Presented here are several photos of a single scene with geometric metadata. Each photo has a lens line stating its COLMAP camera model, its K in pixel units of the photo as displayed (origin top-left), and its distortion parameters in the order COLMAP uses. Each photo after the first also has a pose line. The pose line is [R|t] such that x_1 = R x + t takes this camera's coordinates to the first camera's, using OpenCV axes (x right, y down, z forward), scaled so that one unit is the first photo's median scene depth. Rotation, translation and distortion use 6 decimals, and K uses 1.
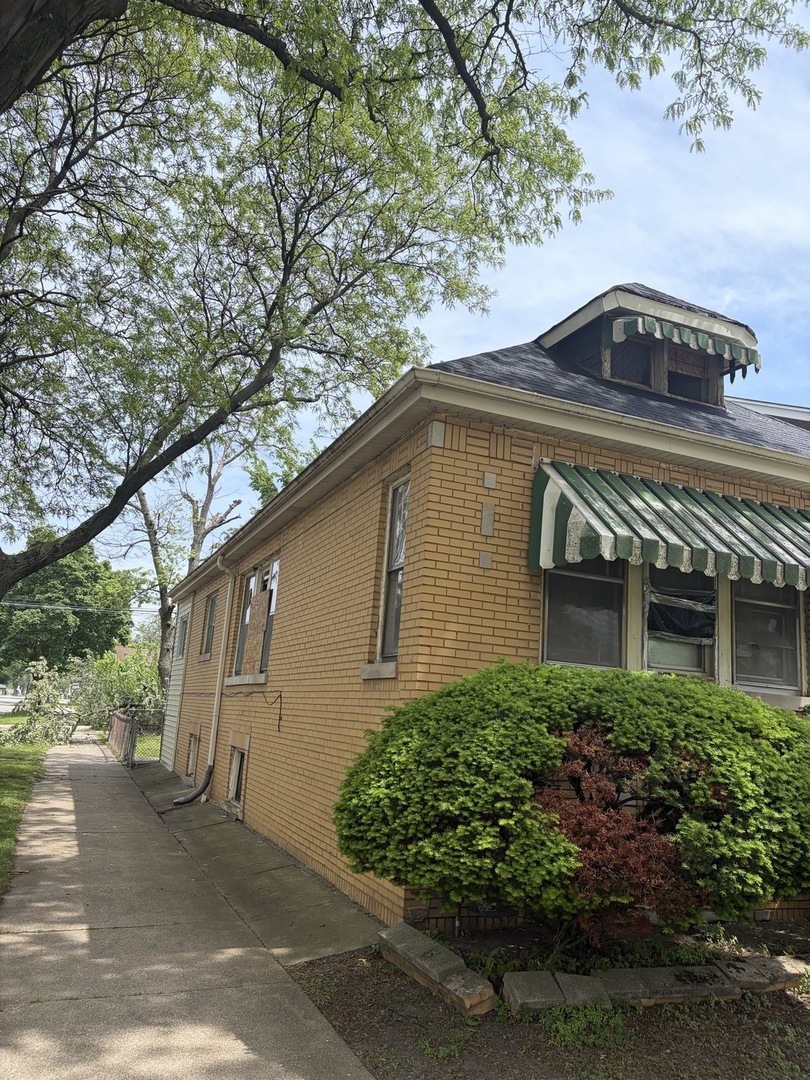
lens RADIAL K [[825.6, 0, 405.5], [0, 825.6, 535.2], [0, 0, 1]] dist [0.047512, -0.059002]
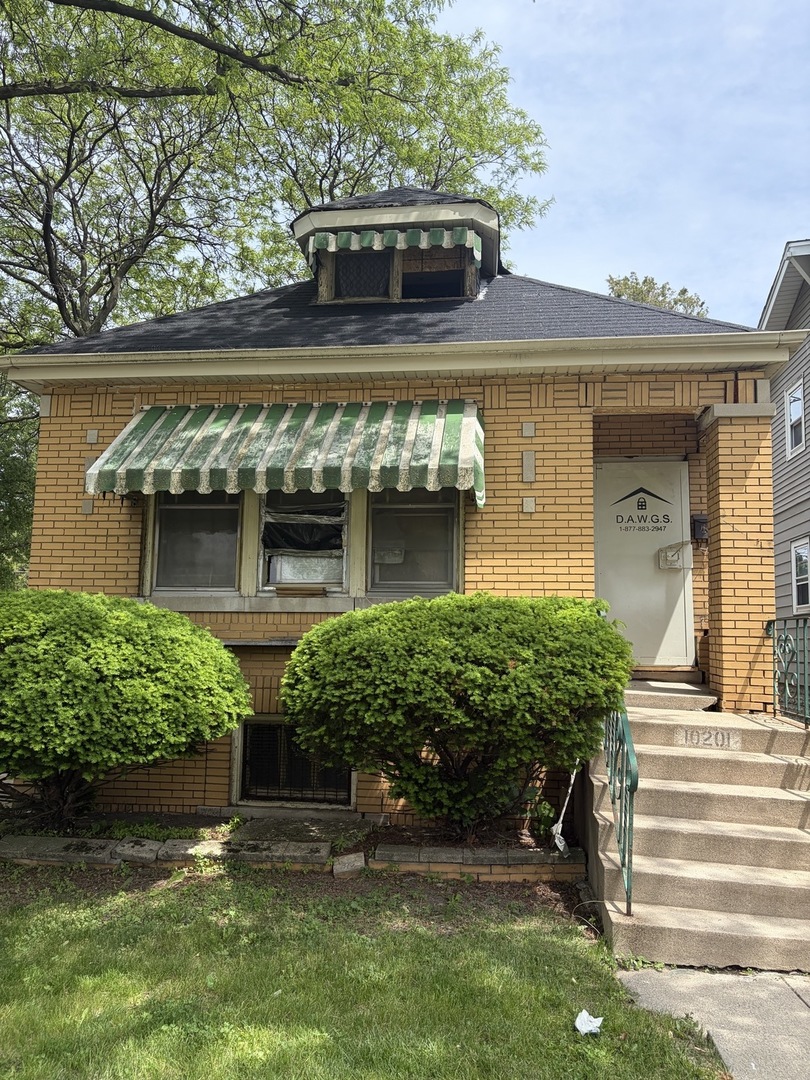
lens RADIAL K [[825.6, 0, 400.5], [0, 825.6, 546.9], [0, 0, 1]] dist [0.047512, -0.059002]
pose [[0.870090, -0.116020, -0.479043, 0.980671], [0.148222, 0.988505, 0.029810, 0.110403], [0.470078, -0.096943, 0.877285, 0.176225]]
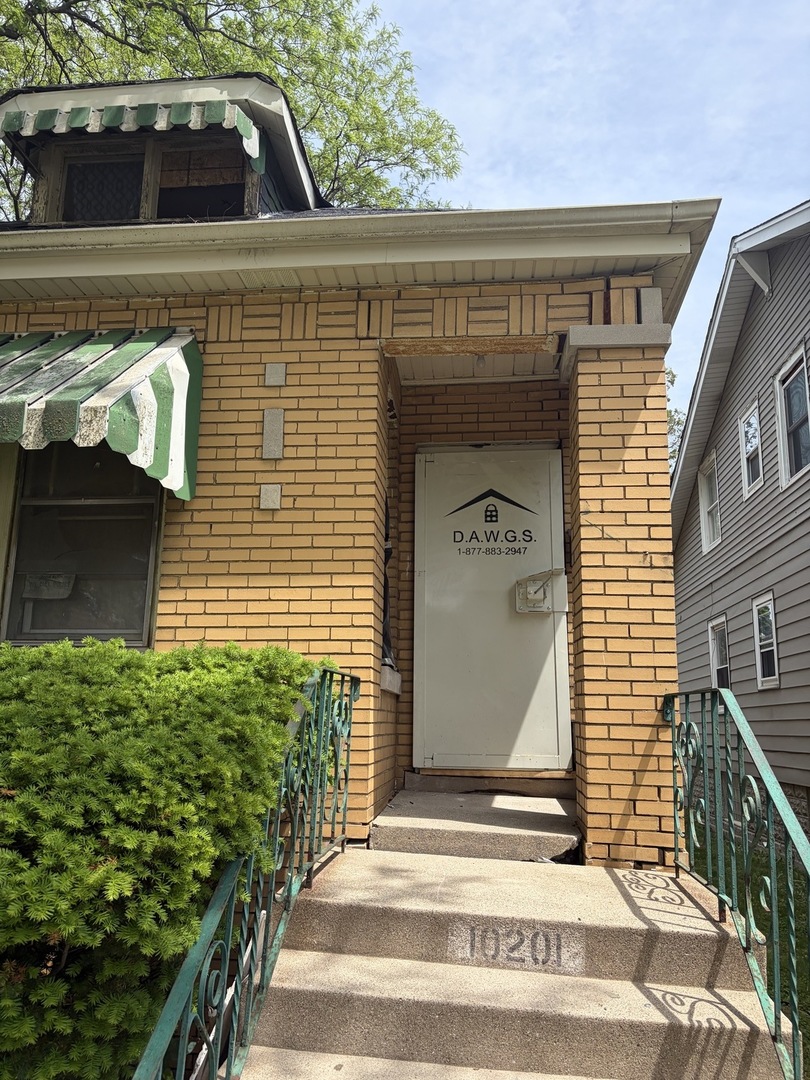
lens RADIAL K [[825.6, 0, 399.6], [0, 825.6, 545.3], [0, 0, 1]] dist [0.047512, -0.059002]
pose [[0.878635, -0.154543, -0.451792, 0.987073], [0.143383, 0.987902, -0.059080, 0.199324], [0.455457, -0.012869, 0.890165, 0.666045]]
